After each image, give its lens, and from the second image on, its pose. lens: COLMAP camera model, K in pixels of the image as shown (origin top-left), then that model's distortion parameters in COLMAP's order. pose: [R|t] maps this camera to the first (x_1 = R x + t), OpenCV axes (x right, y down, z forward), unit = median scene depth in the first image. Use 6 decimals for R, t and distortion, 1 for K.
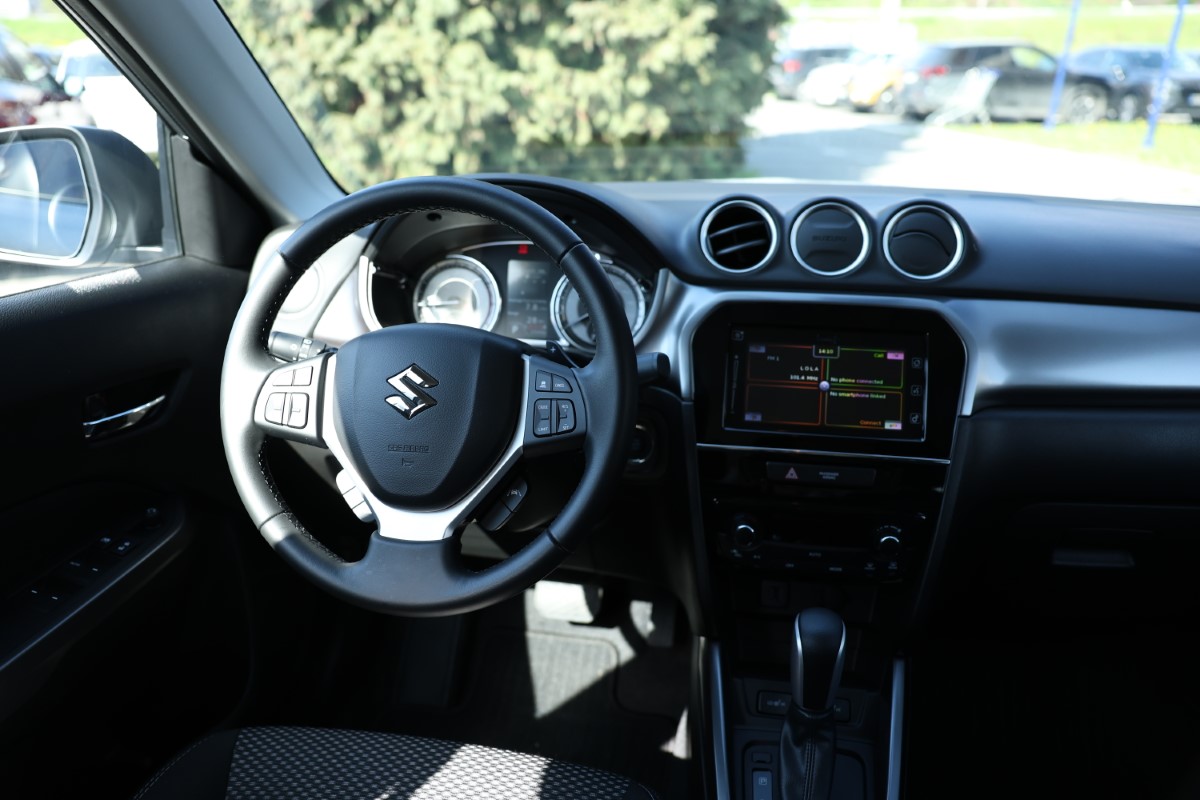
lens RADIAL K [[861.9, 0, 603.5], [0, 861.9, 407.2], [0, 0, 1]] dist [-0.069124, 0.000101]
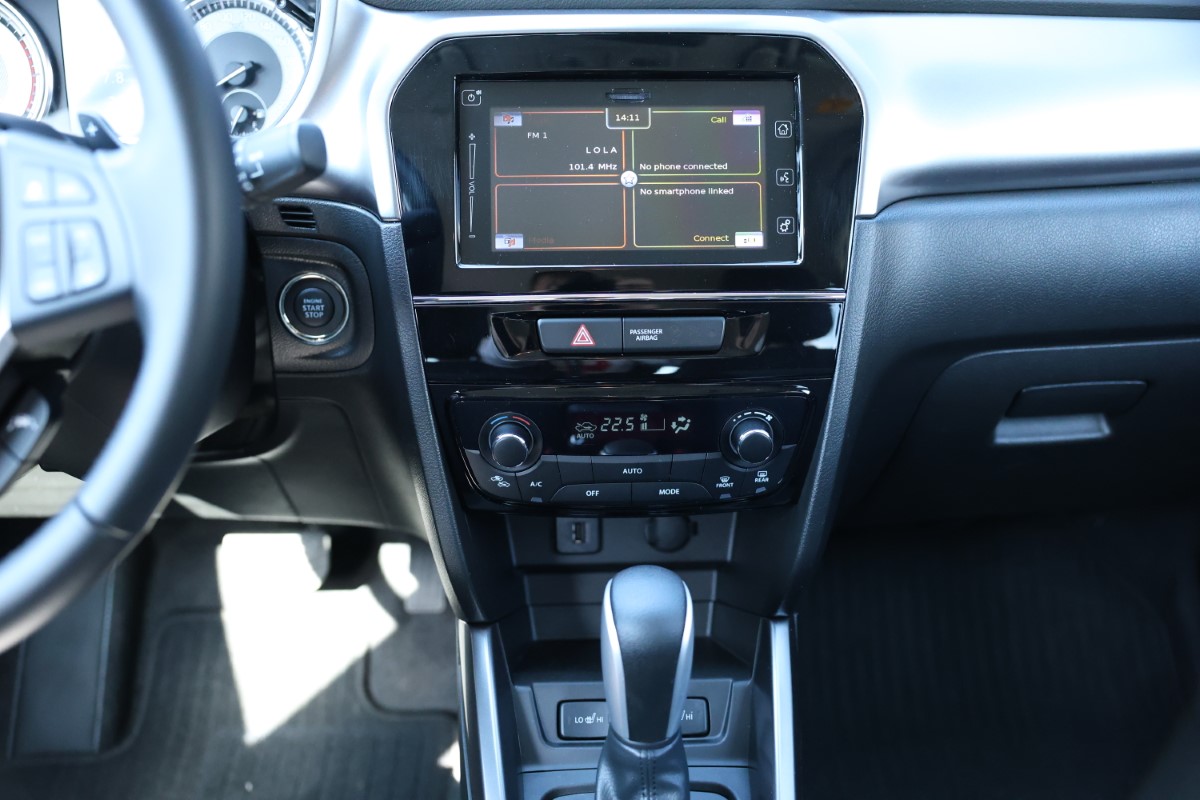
lens RADIAL K [[1121.6, 0, 604.3], [0, 1121.6, 397.2], [0, 0, 1]] dist [-0.011982, 0.000000]
pose [[0.976298, -0.092278, 0.195775, 0.082112], [0.067782, 0.989411, 0.128339, 0.021845], [-0.205545, -0.112027, 0.972215, 0.262156]]
